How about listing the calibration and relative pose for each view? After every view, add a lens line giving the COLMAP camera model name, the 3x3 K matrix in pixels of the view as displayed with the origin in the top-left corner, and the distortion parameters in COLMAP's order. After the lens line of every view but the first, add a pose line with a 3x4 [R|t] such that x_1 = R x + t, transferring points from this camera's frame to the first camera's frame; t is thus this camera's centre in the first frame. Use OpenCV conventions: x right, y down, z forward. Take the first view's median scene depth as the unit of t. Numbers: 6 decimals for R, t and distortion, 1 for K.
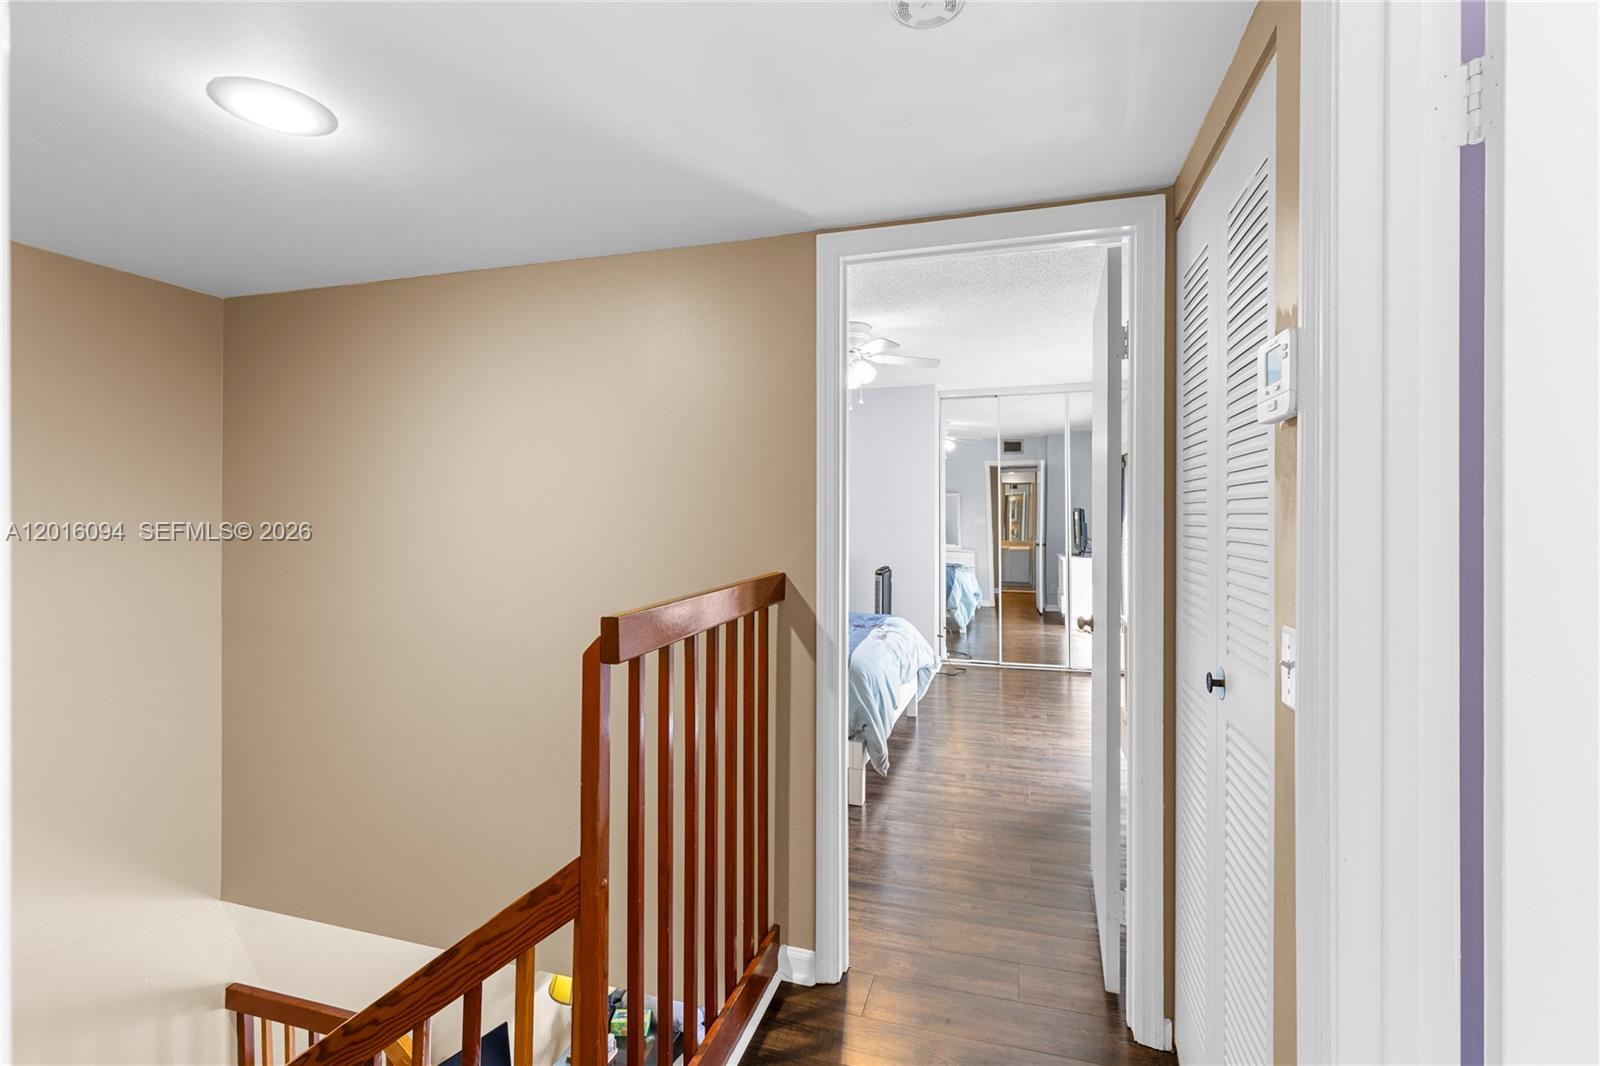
lens RADIAL K [[710.9, 0, 804.1], [0, 710.9, 523.2], [0, 0, 1]] dist [0.001063, 0.000376]
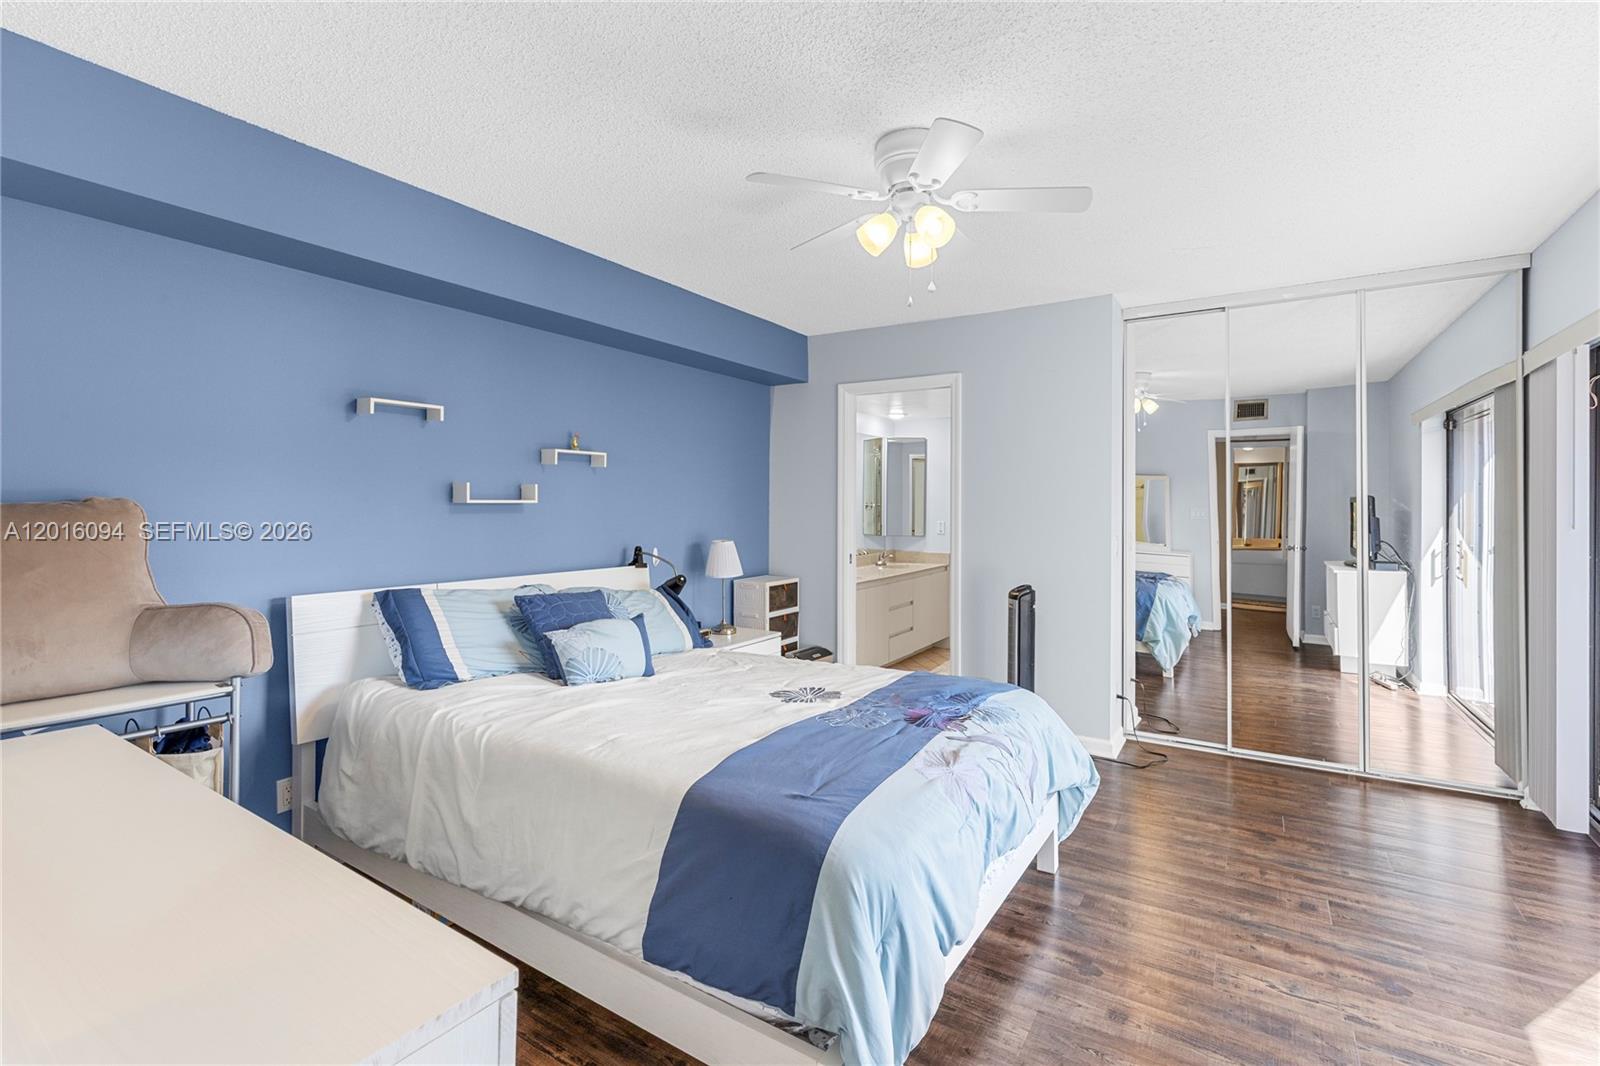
lens RADIAL K [[710.9, 0, 799.4], [0, 710.9, 511.4], [0, 0, 1]] dist [0.001063, 0.000376]
pose [[0.962134, 0.005277, -0.272527, 0.065003], [-0.006143, 0.999978, -0.002327, -0.001888], [0.272509, 0.003913, 0.962145, 0.233677]]
